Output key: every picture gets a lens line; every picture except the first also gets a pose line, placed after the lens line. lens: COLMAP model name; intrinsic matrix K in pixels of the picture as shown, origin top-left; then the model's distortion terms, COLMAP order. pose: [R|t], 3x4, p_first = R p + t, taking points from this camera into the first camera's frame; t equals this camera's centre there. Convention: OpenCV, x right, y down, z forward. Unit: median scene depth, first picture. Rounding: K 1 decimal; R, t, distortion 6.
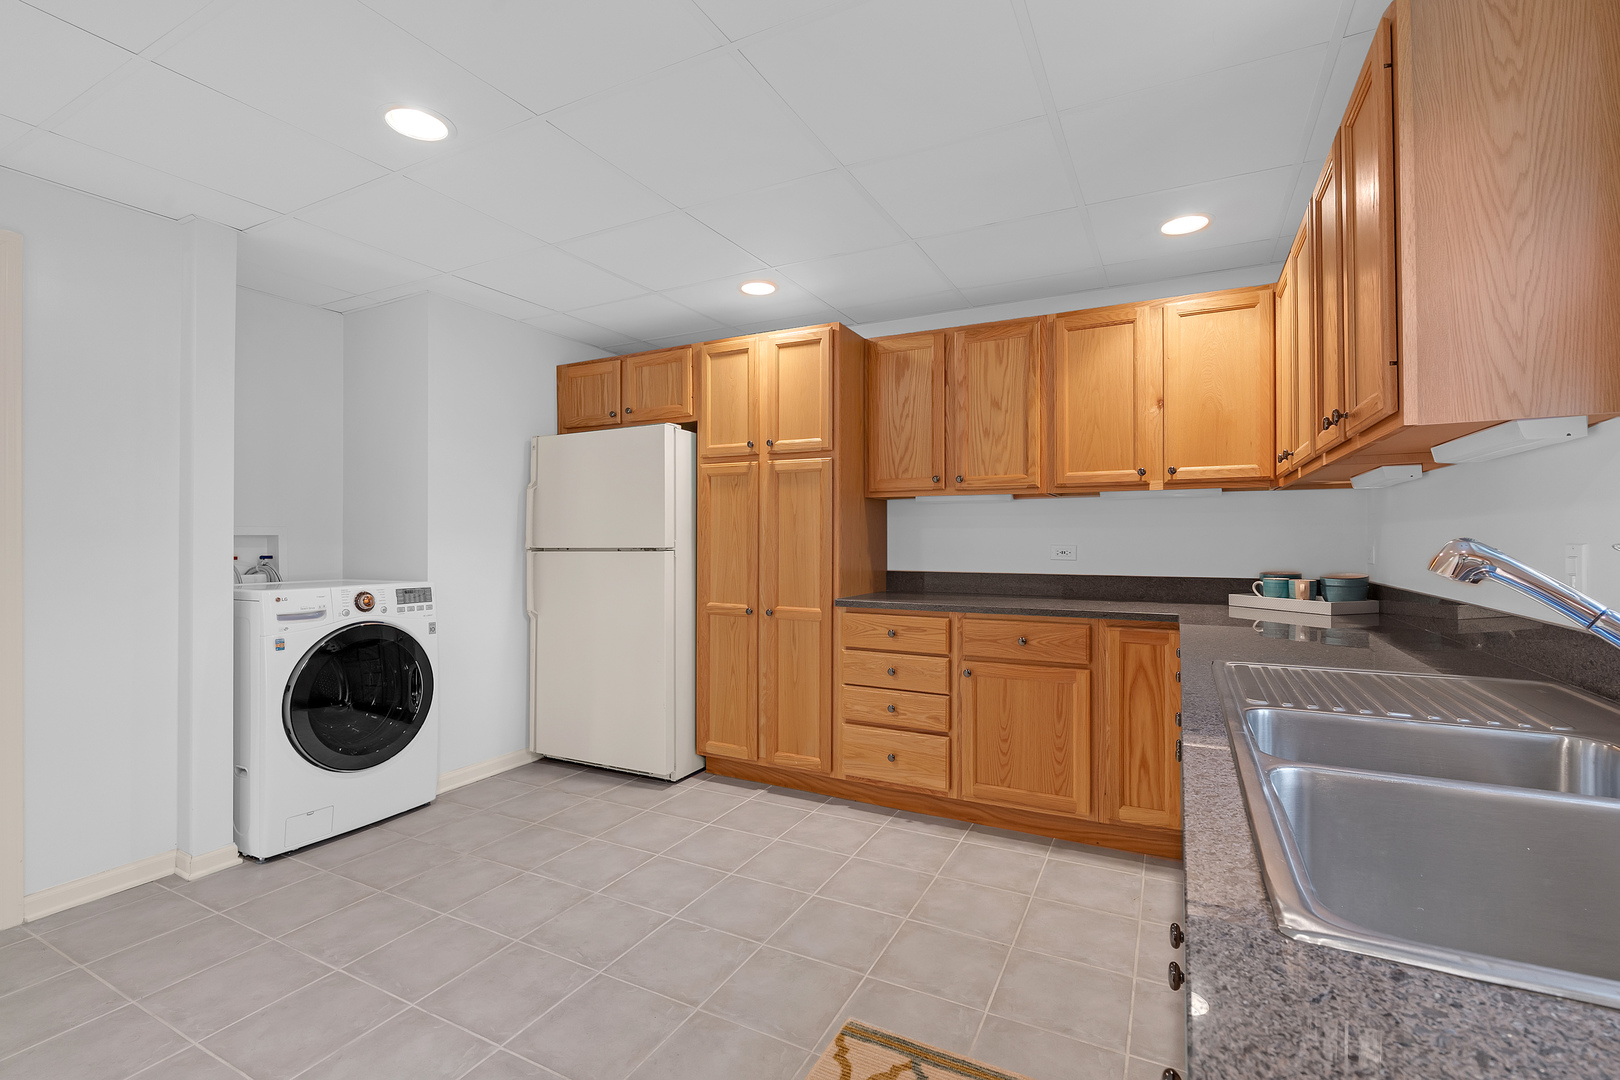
lens RADIAL K [[725.5, 0, 804.9], [0, 725.5, 535.5], [0, 0, 1]] dist [-0.004315, 0.000593]
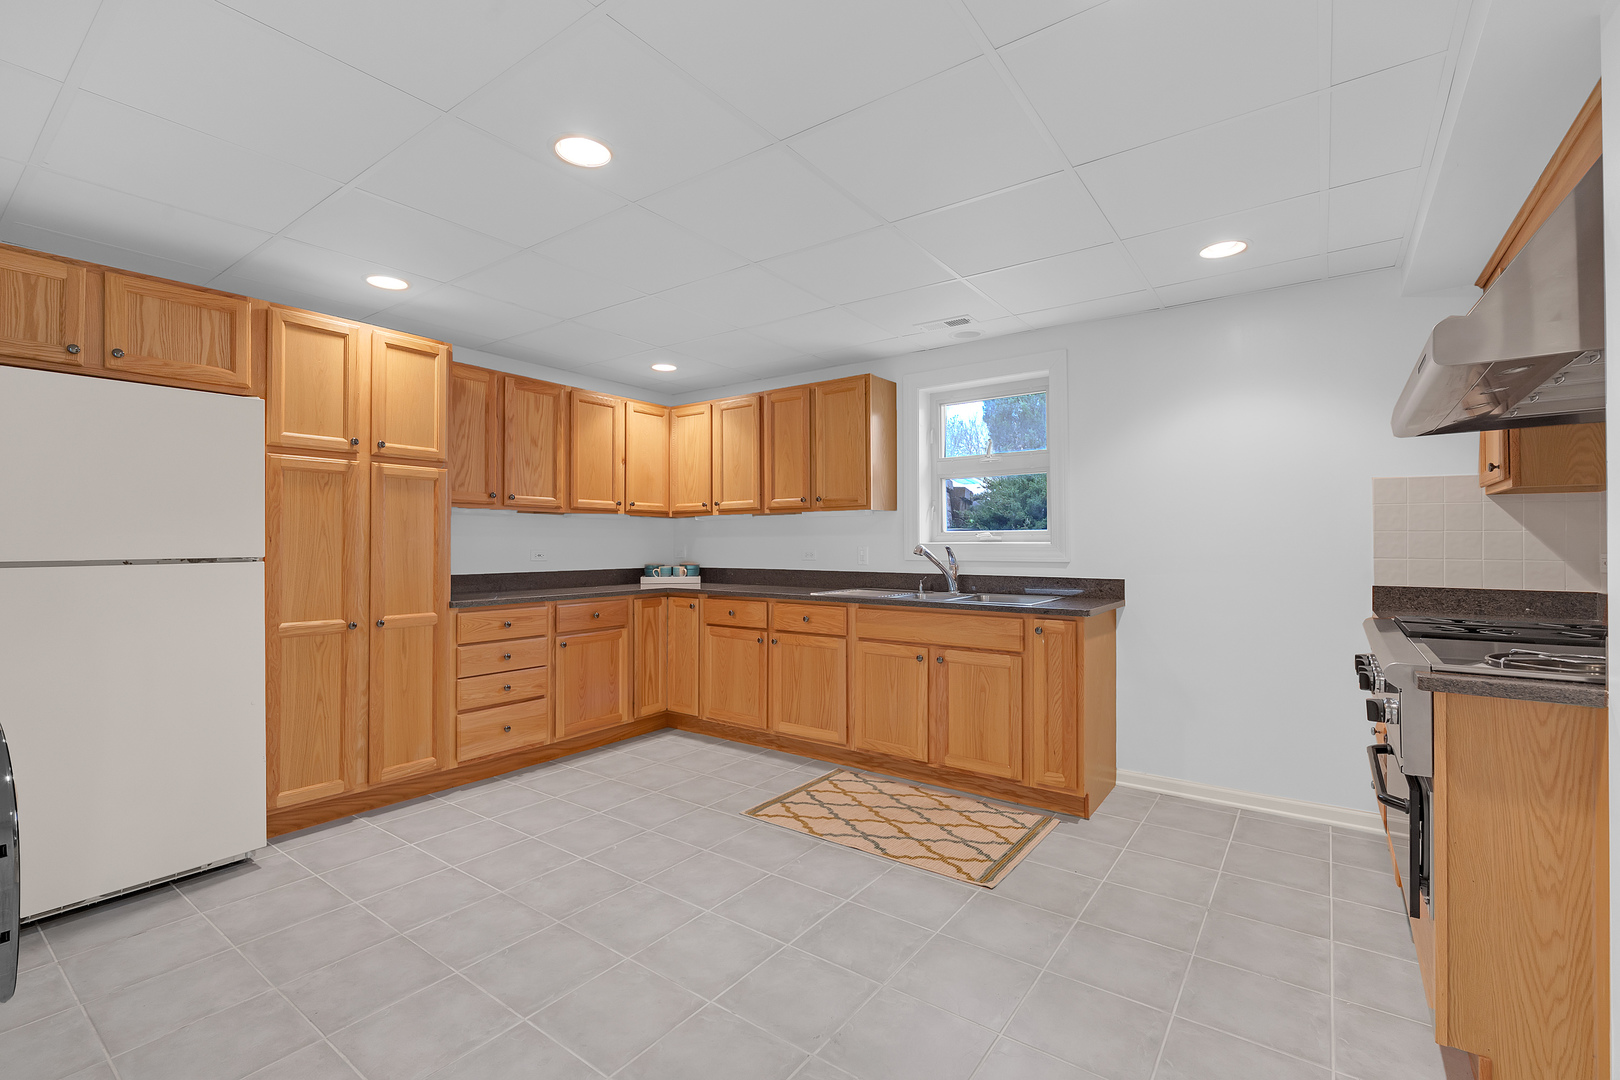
lens RADIAL K [[725.5, 0, 805.7], [0, 725.5, 539.1], [0, 0, 1]] dist [-0.004315, 0.000593]
pose [[0.141307, 0.007110, 0.989940, -0.953861], [-0.001508, 0.999975, -0.006967, 0.001770], [-0.989965, -0.000508, 0.141314, 0.332256]]
